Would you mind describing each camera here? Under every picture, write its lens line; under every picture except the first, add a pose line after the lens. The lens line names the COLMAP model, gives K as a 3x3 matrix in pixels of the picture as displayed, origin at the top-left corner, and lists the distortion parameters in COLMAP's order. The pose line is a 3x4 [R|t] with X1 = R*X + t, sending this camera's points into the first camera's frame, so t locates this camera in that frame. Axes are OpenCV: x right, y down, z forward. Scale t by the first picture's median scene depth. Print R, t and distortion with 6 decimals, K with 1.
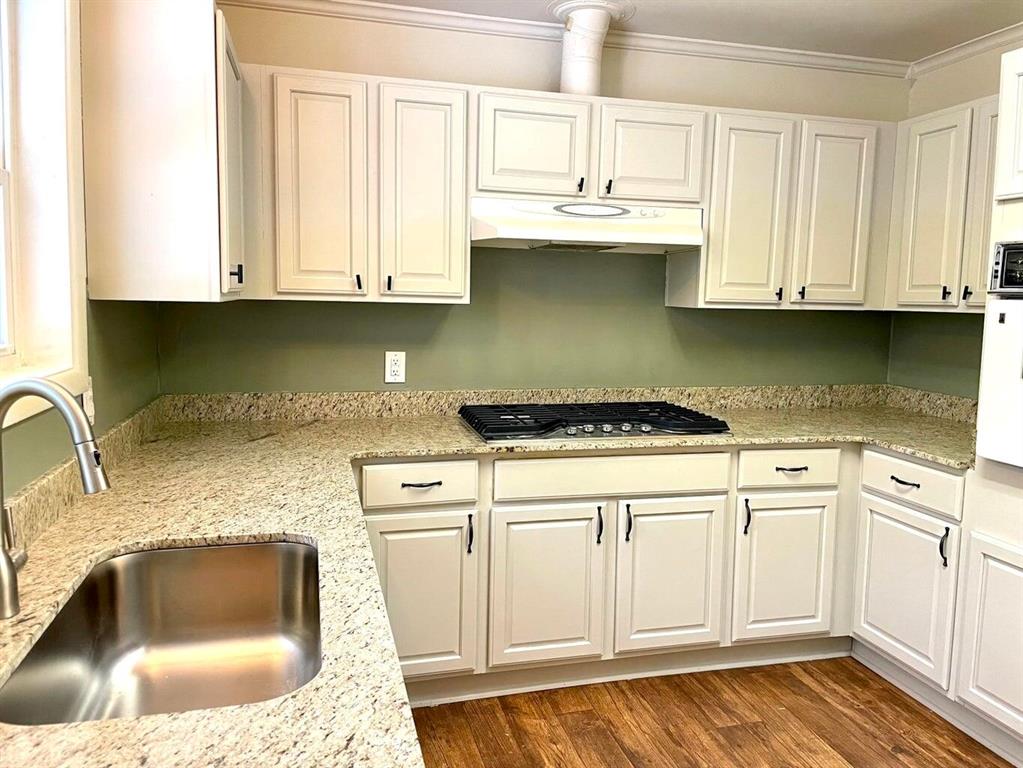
lens RADIAL K [[779.0, 0, 513.2], [0, 779.0, 378.5], [0, 0, 1]] dist [0.019129, -0.044482]
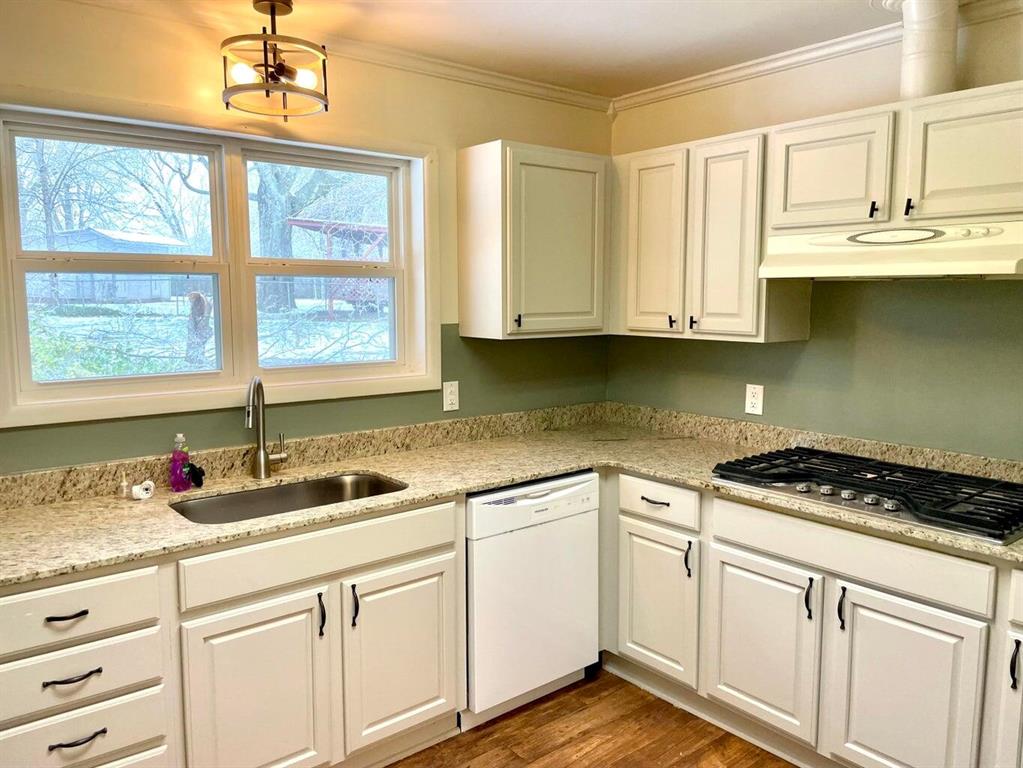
lens RADIAL K [[779.0, 0, 510.9], [0, 779.0, 384.4], [0, 0, 1]] dist [0.019129, -0.044482]
pose [[0.373249, 0.087447, -0.923601, 0.751152], [-0.087250, 0.994444, 0.058895, -0.073762], [0.923619, 0.058602, 0.378805, 0.322955]]
